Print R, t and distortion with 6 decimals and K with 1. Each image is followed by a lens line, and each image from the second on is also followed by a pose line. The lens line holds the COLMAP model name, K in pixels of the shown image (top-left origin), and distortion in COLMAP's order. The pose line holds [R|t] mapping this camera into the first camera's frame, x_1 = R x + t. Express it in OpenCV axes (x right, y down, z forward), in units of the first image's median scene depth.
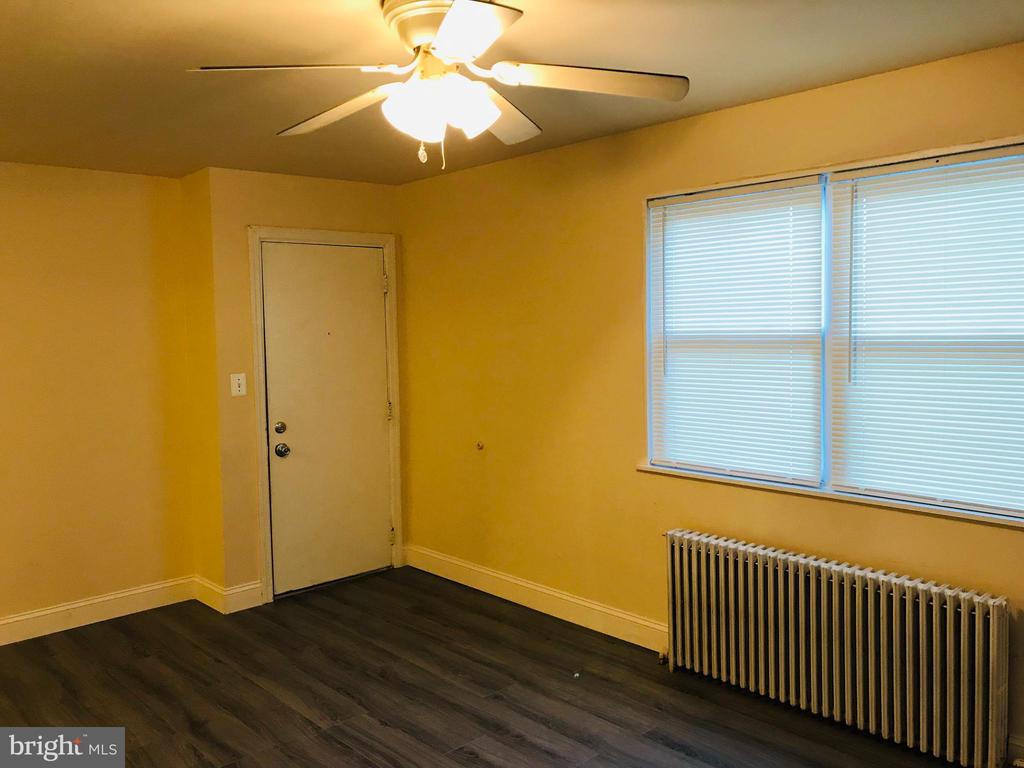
lens RADIAL K [[843.8, 0, 507.8], [0, 843.8, 380.9], [0, 0, 1]] dist [0.052746, -0.052683]
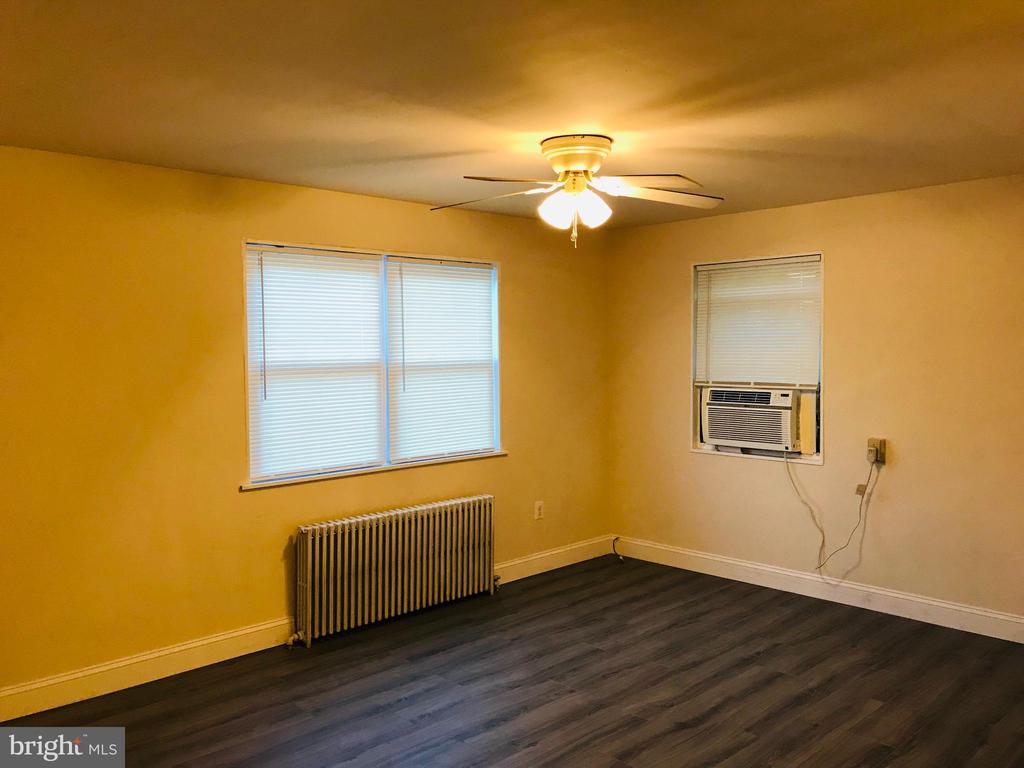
lens RADIAL K [[843.8, 0, 502.7], [0, 843.8, 385.1], [0, 0, 1]] dist [0.052746, -0.052683]
pose [[-0.001679, -0.026508, 0.999647, -1.041029], [0.086021, 0.995939, 0.026554, -0.031799], [-0.996292, 0.086035, 0.000608, 0.740544]]
